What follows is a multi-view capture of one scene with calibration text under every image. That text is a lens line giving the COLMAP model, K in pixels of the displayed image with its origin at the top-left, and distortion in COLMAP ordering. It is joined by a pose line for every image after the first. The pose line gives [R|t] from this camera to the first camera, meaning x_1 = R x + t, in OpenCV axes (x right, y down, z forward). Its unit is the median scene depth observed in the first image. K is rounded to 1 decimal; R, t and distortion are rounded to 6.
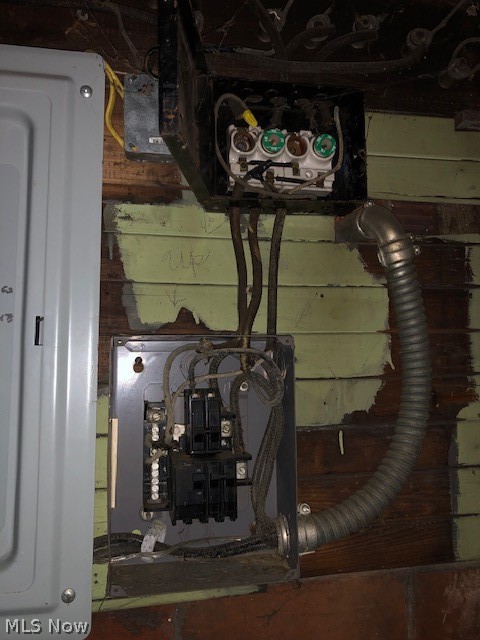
lens RADIAL K [[521.2, 0, 237.5], [0, 521.2, 318.2], [0, 0, 1]] dist [0.011585, -0.036088]
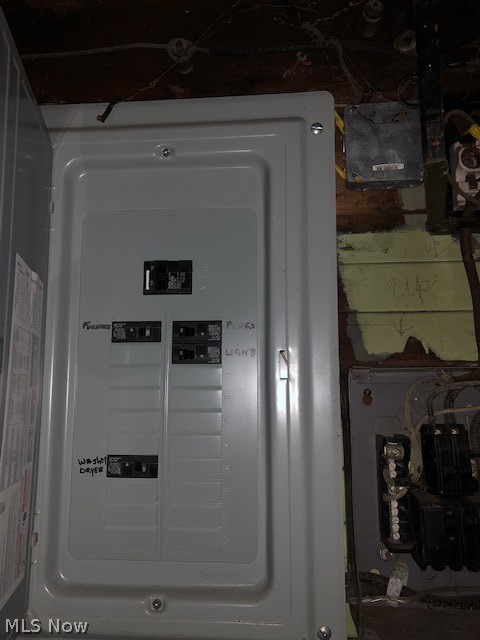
lens RADIAL K [[521.2, 0, 234.7], [0, 521.2, 320.6], [0, 0, 1]] dist [0.011585, -0.036088]
pose [[0.952806, -0.032102, -0.301879, -0.128572], [0.020620, 0.998940, -0.041147, -0.018163], [0.302880, 0.032980, 0.952458, -0.010040]]
